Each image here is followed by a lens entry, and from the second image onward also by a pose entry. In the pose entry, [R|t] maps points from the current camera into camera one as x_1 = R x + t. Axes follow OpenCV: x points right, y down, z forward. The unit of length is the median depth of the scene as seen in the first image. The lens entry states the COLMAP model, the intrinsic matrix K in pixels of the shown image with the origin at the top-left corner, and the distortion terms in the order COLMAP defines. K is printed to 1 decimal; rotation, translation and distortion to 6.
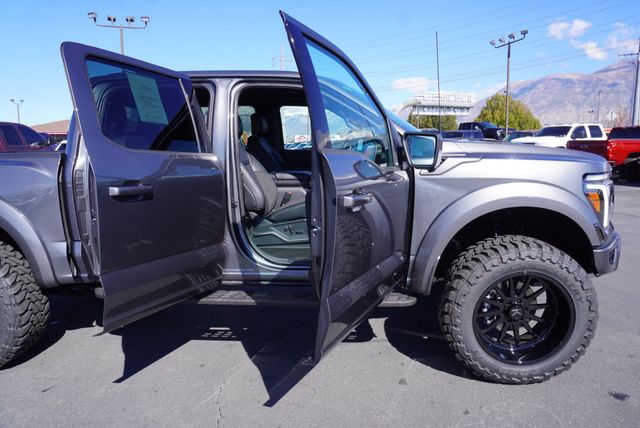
lens RADIAL K [[426.8, 0, 319.6], [0, 426.8, 187.4], [0, 0, 1]] dist [-0.050443, 0.035824]
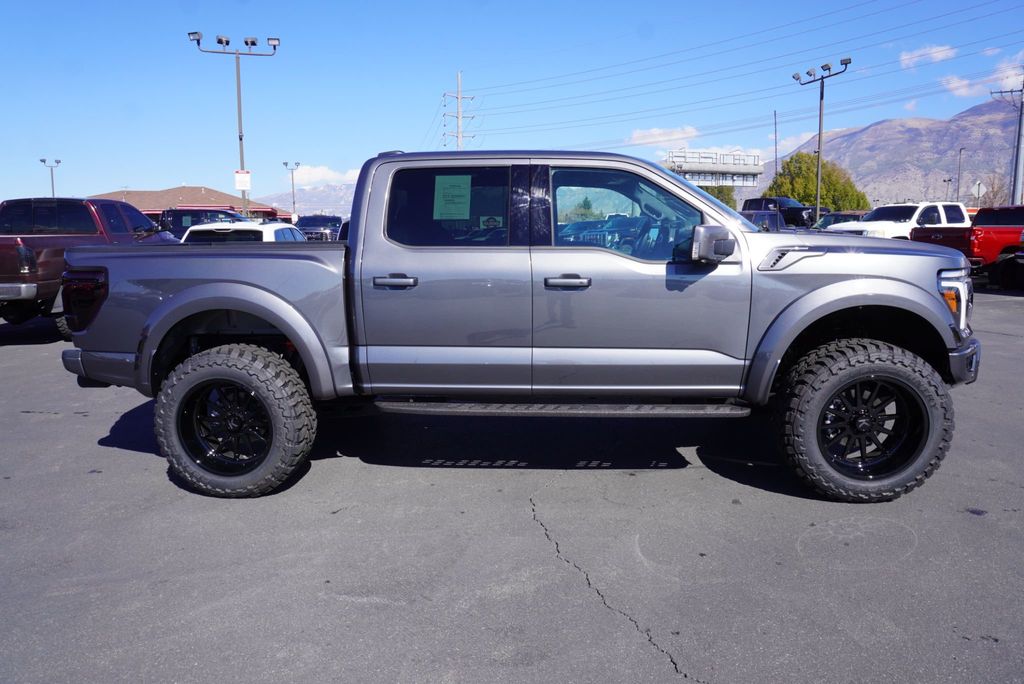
lens RADIAL K [[682.8, 0, 511.4], [0, 682.8, 299.4], [0, 0, 1]] dist [-0.050443, 0.035824]
pose [[0.999994, 0.003168, -0.001450, -0.277190], [-0.003168, 0.999995, -0.000363, 0.033271], [0.001449, 0.000367, 0.999999, -0.431512]]
